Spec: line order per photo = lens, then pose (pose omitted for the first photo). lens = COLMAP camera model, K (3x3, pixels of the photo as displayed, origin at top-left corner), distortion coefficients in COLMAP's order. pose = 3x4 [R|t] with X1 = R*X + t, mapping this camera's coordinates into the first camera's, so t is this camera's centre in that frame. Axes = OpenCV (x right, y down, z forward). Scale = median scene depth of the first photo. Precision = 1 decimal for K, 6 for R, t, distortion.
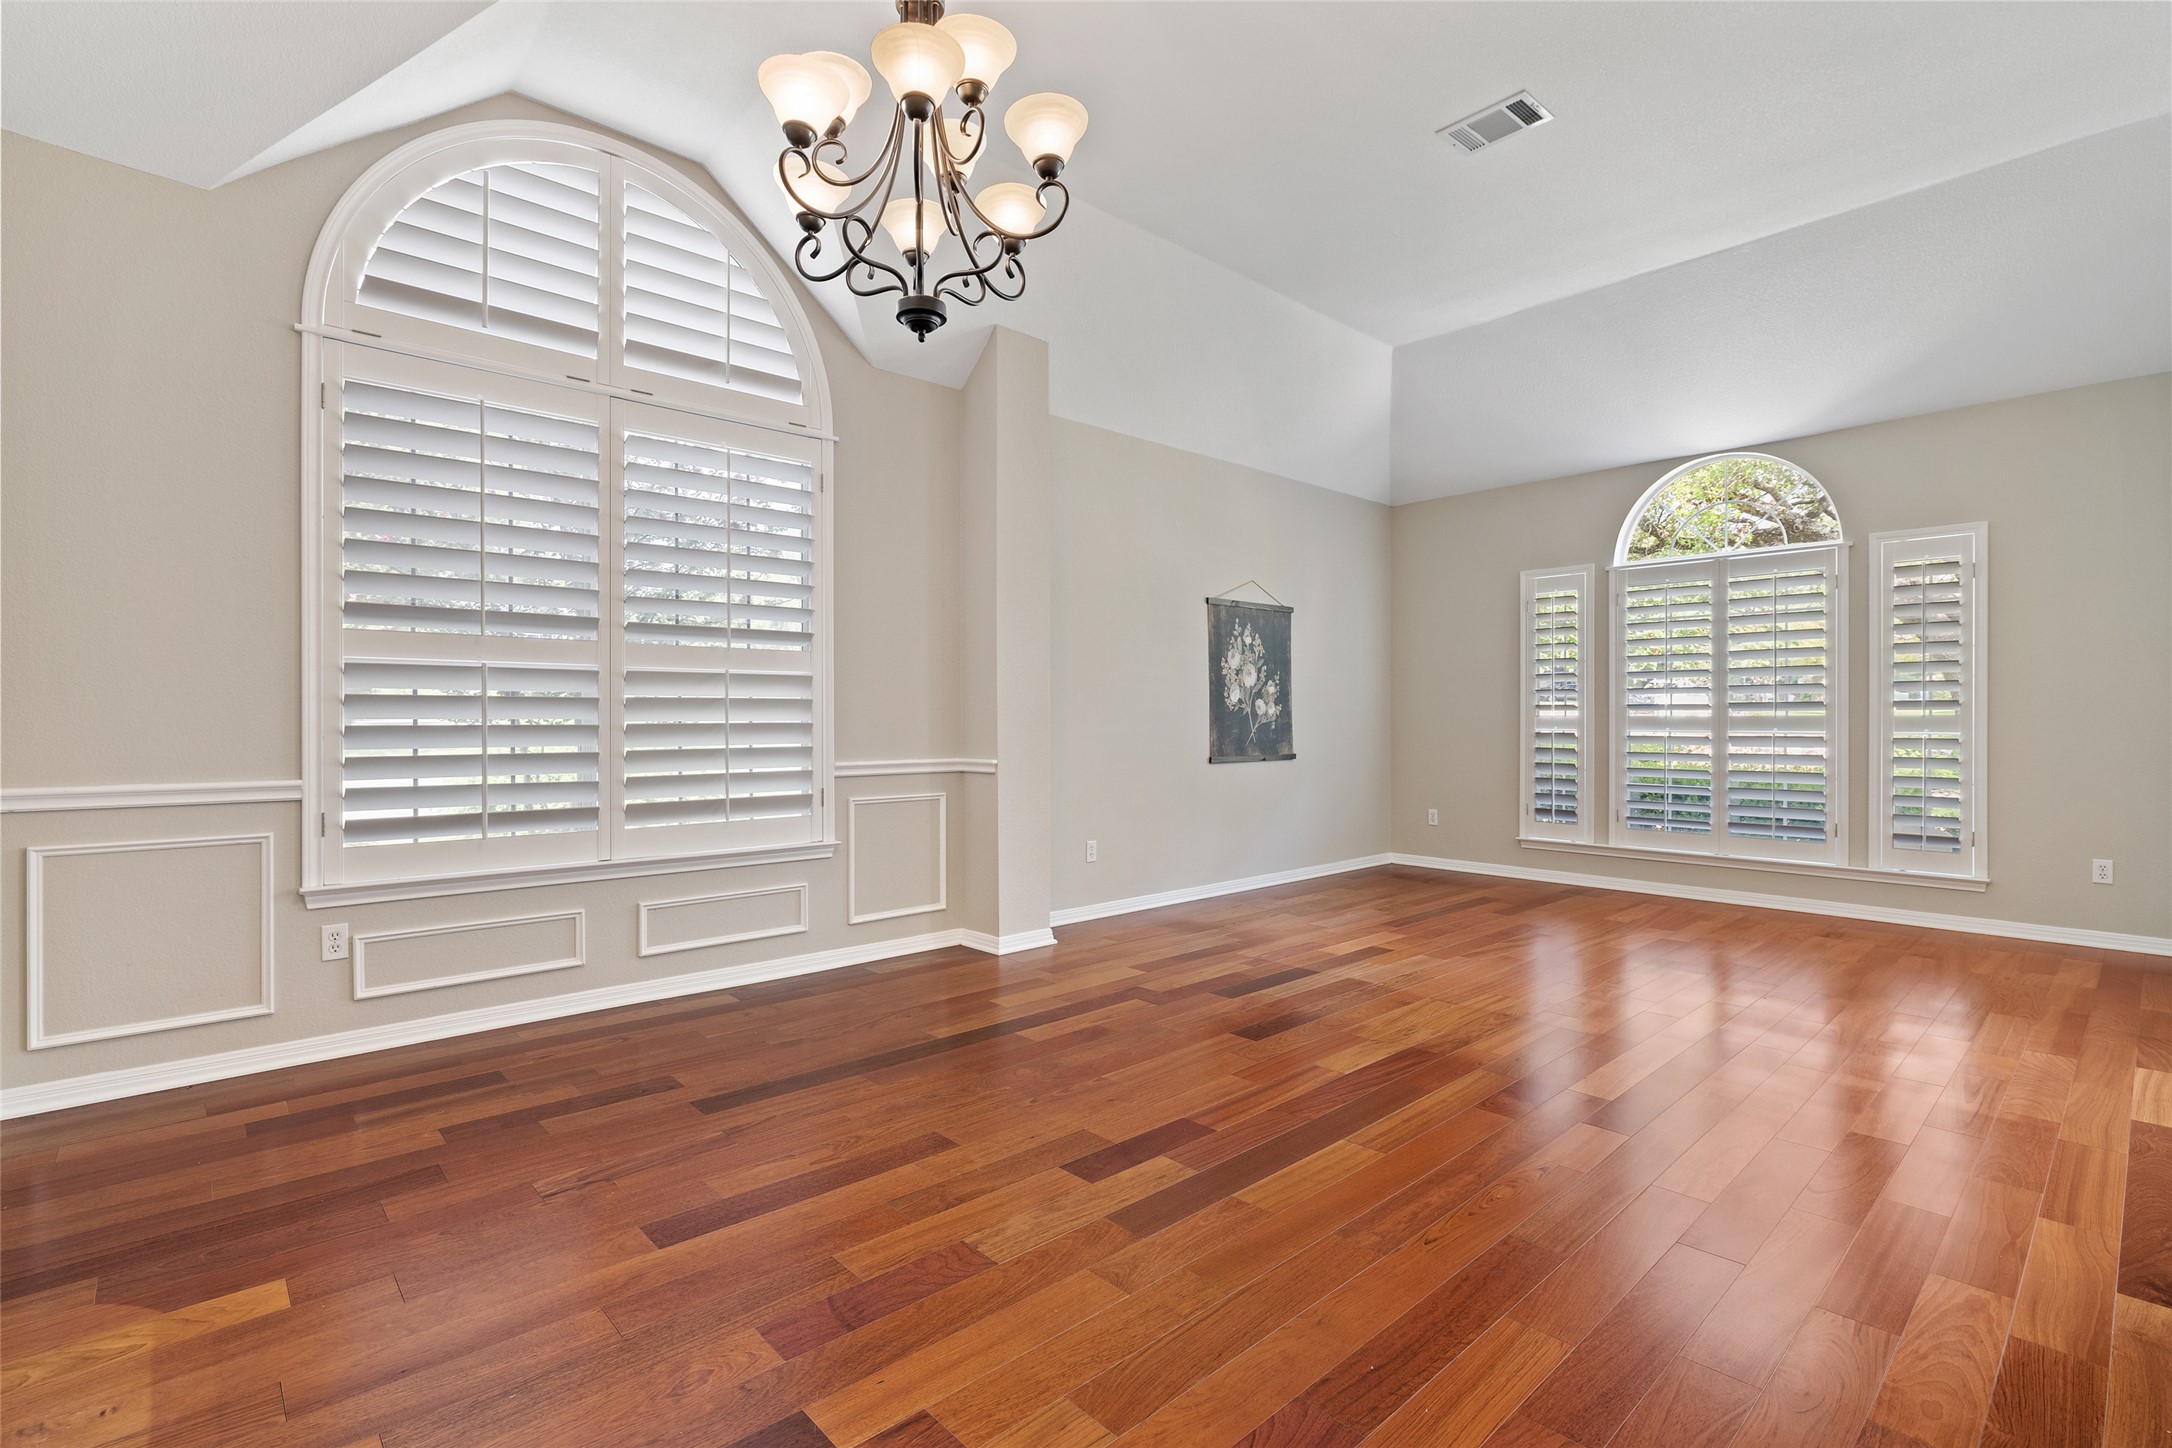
lens RADIAL K [[994.7, 0, 1081.1], [0, 994.7, 721.7], [0, 0, 1]] dist [-0.013065, 0.000686]
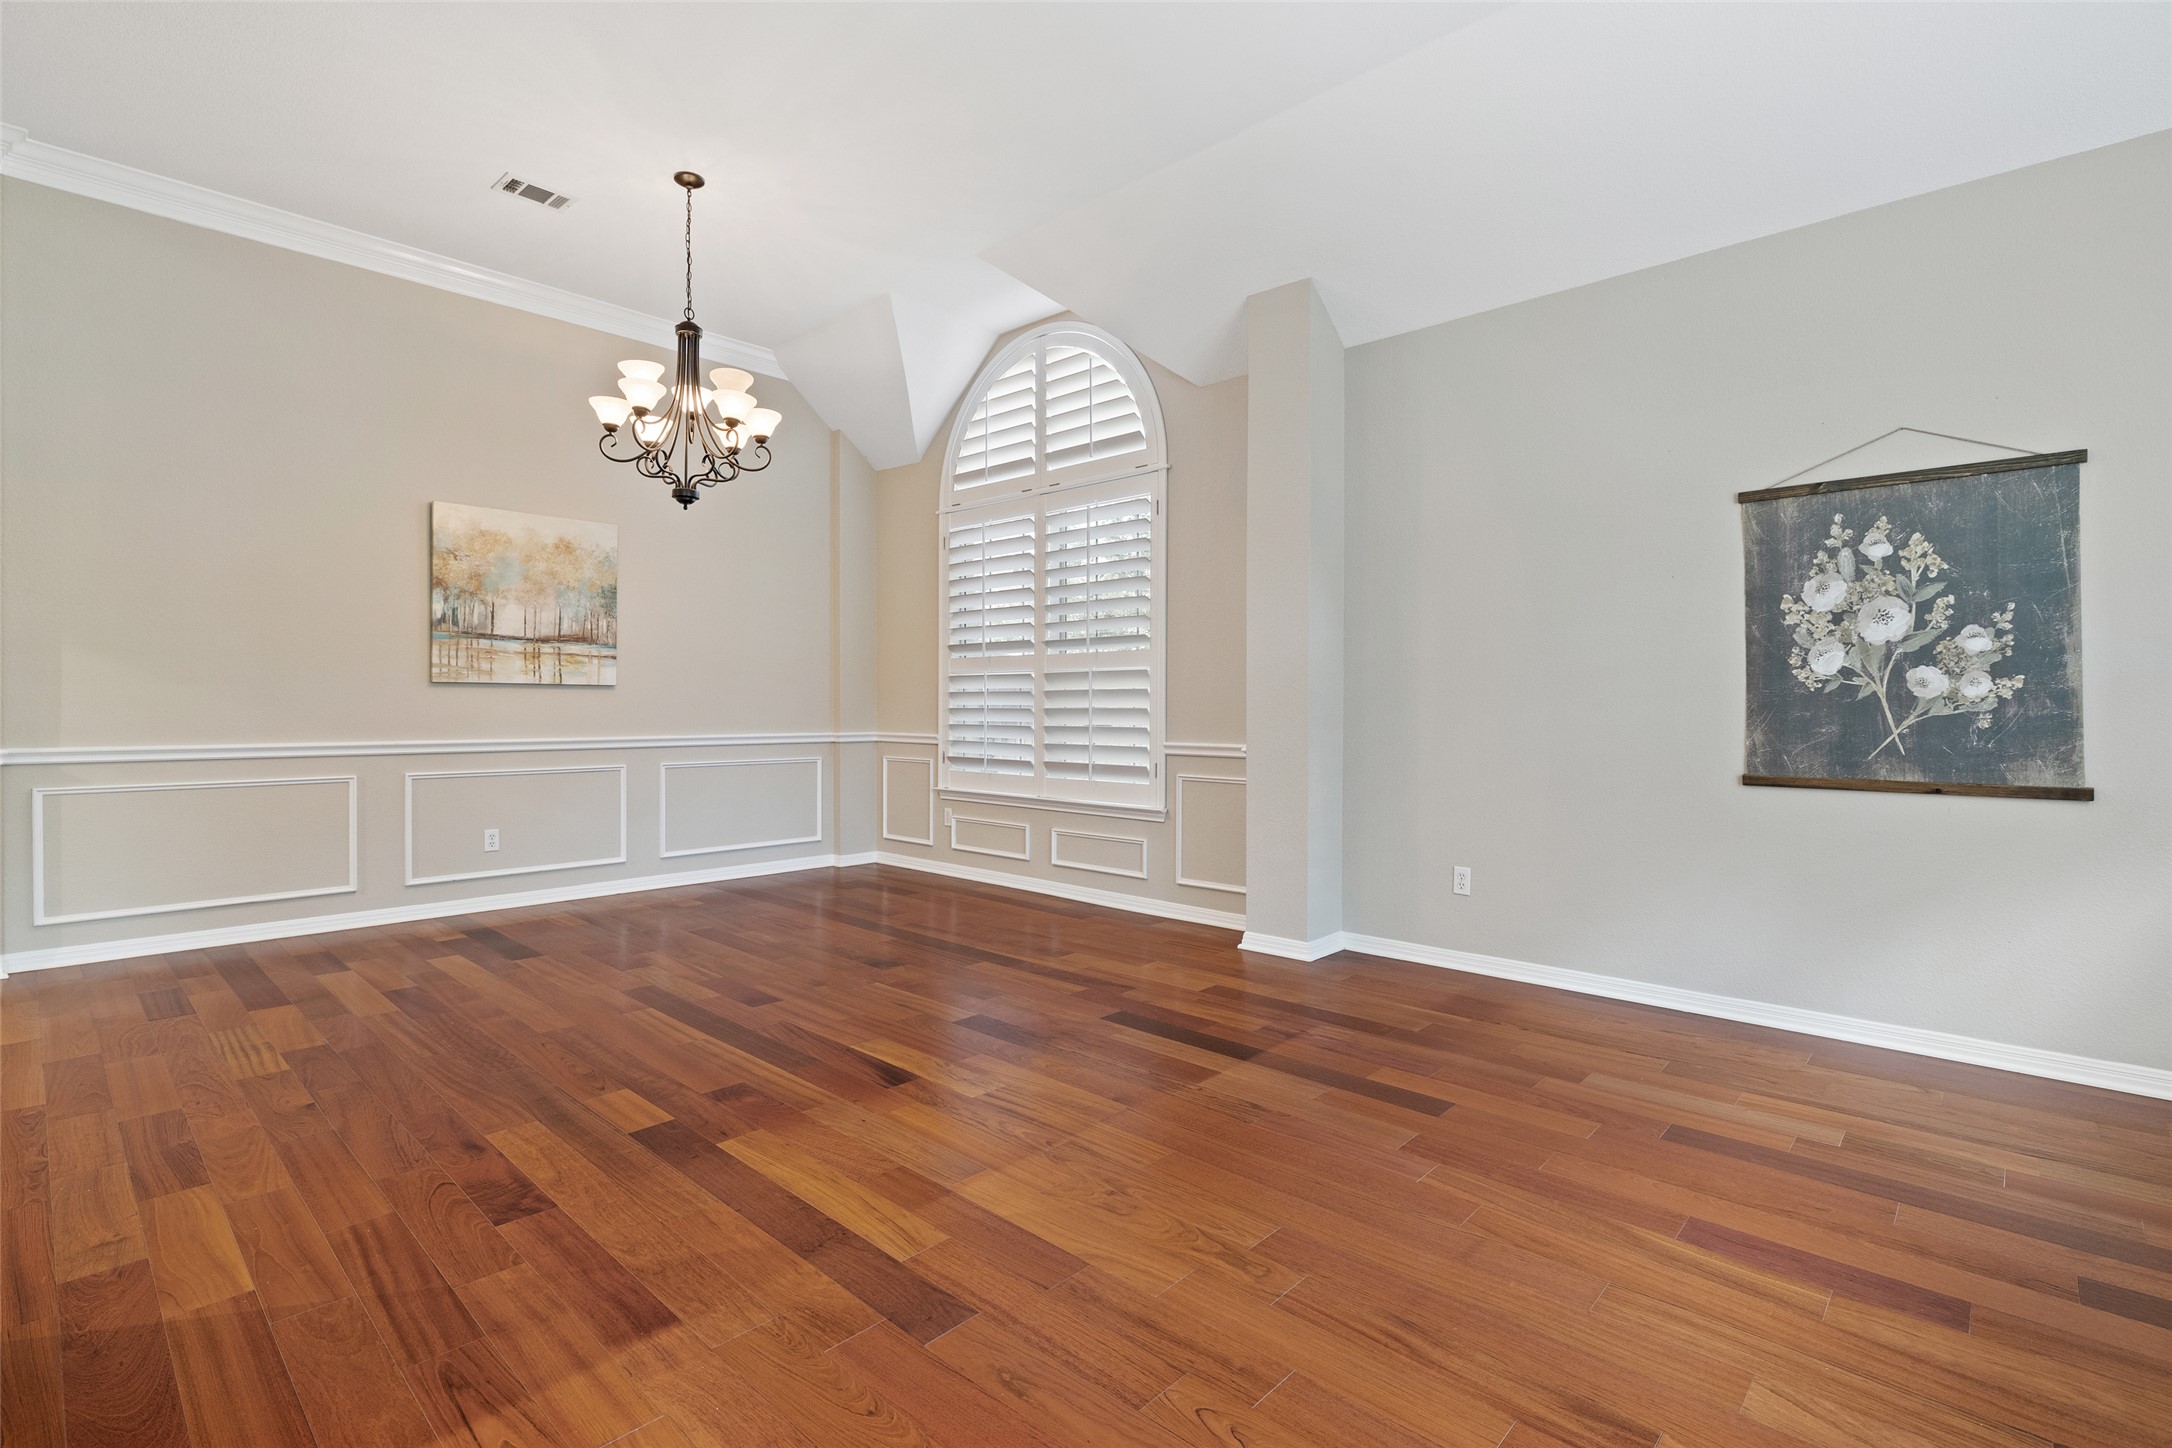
lens RADIAL K [[1012.9, 0, 1082.3], [0, 1012.9, 705.1], [0, 0, 1]] dist [-0.007672, 0.000761]
pose [[0.070795, 0.002921, -0.997487, 0.721600], [-0.004211, 0.999988, 0.002630, -0.003862], [0.997482, 0.004014, 0.070806, 0.626890]]
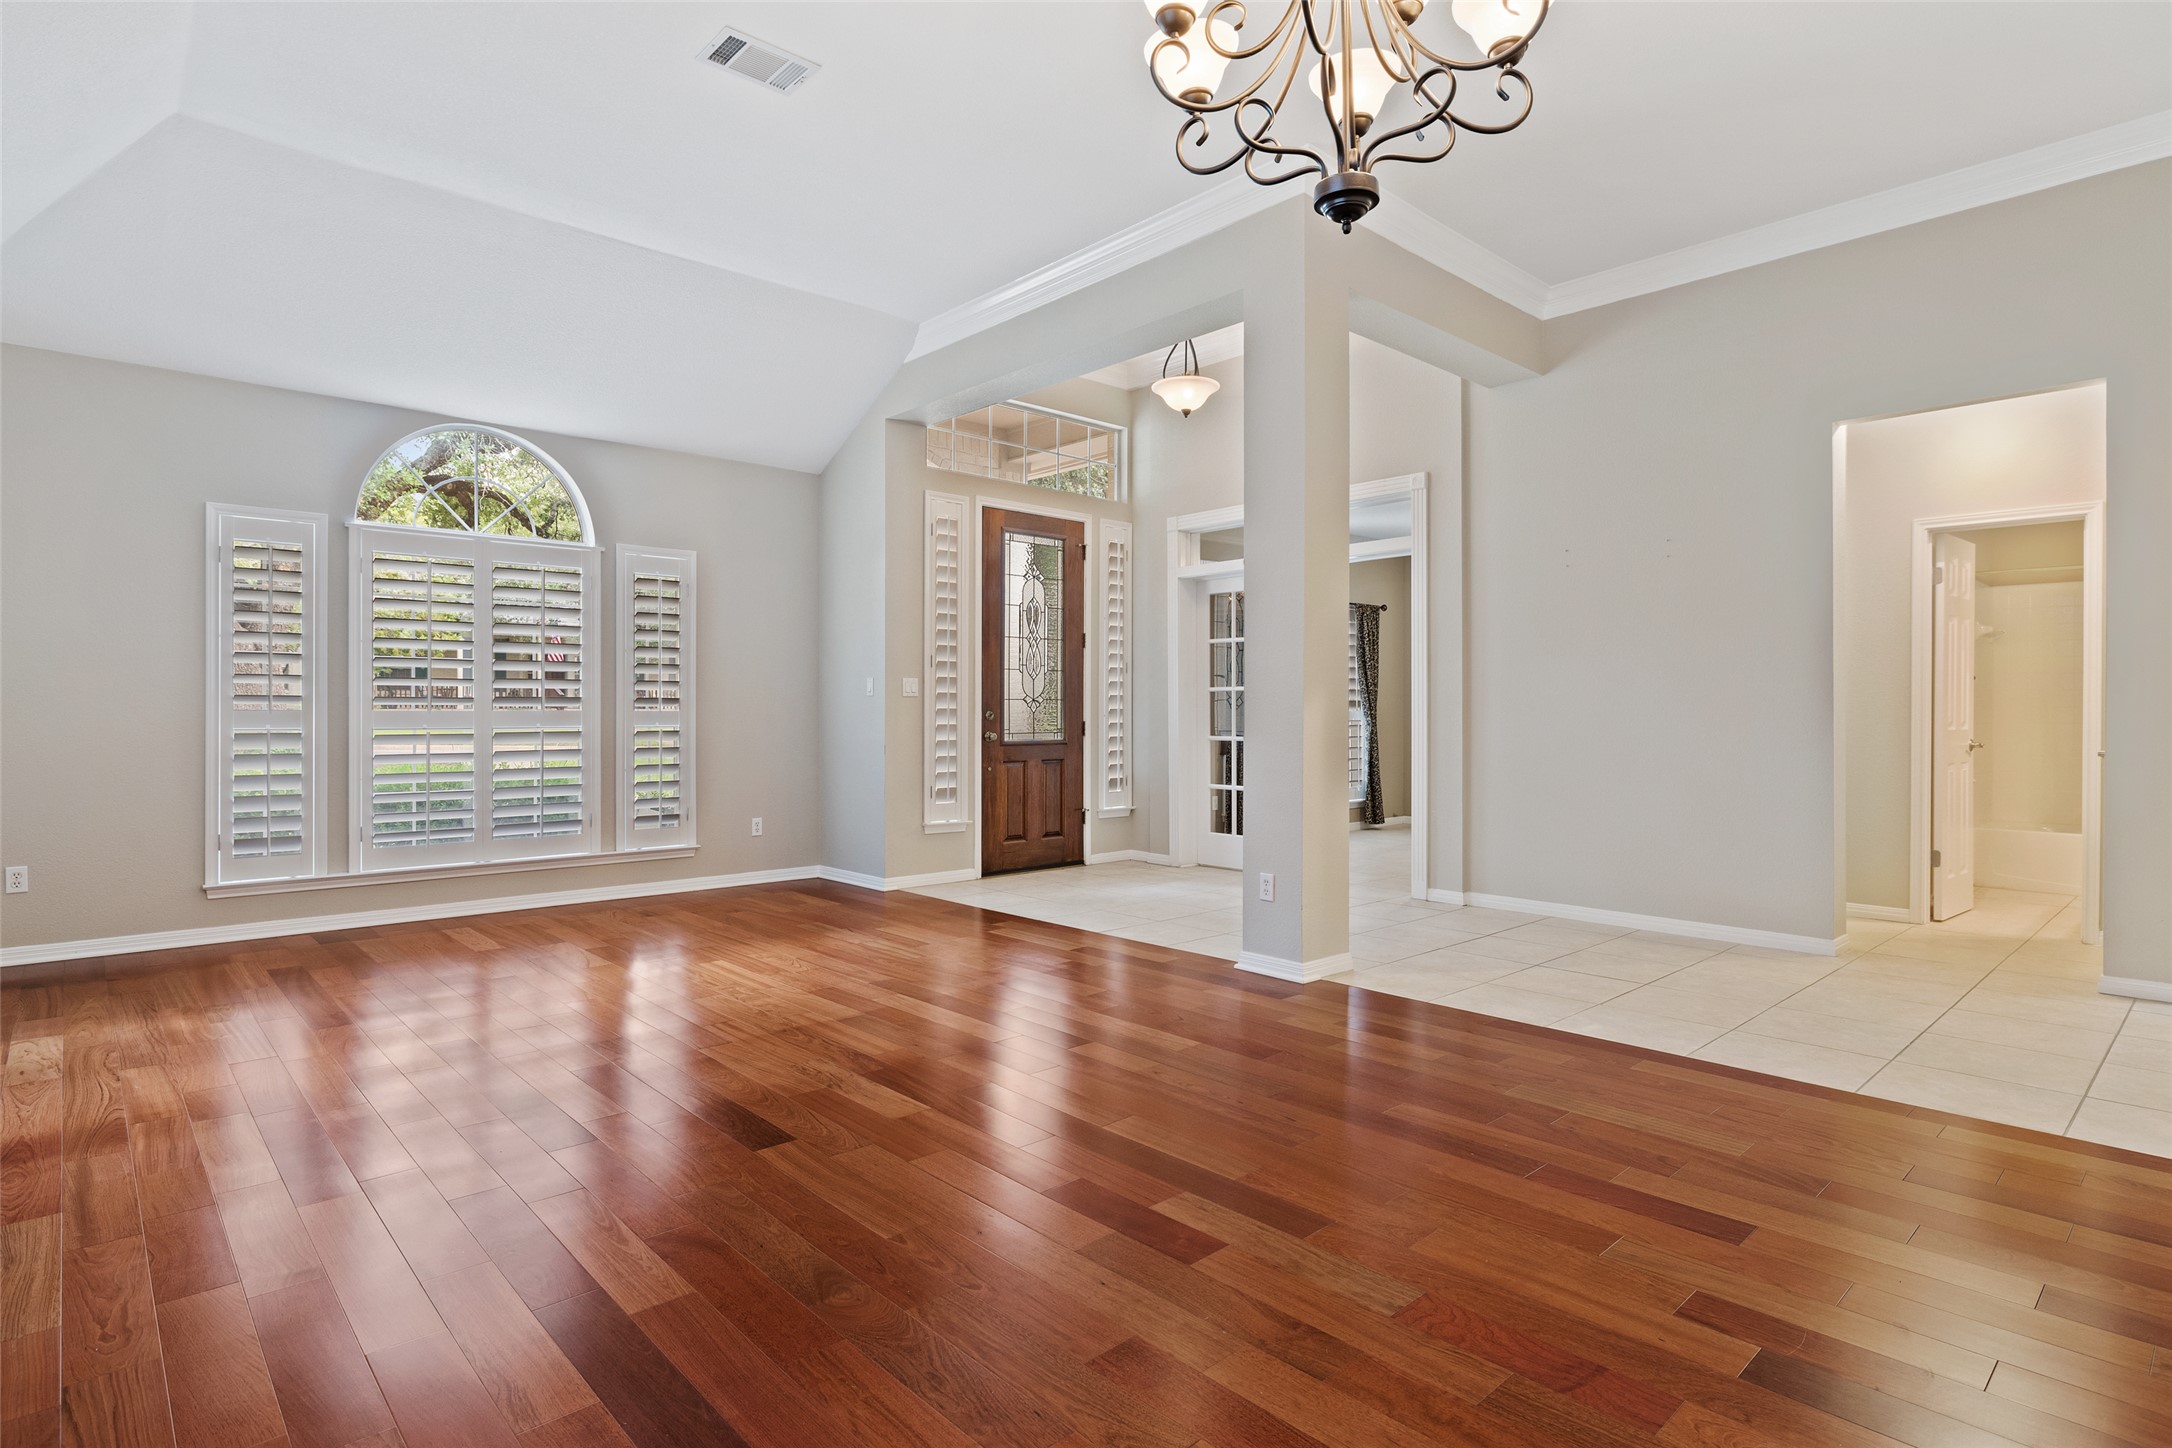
lens RADIAL K [[1104.4, 0, 1091.8], [0, 1104.4, 698.5], [0, 0, 1]] dist [0.002640, 0.000800]
pose [[-0.004556, 0.013101, 0.999904, -0.398758], [0.002701, 0.999911, -0.013089, -0.002052], [-0.999986, 0.002641, -0.004591, 0.460993]]
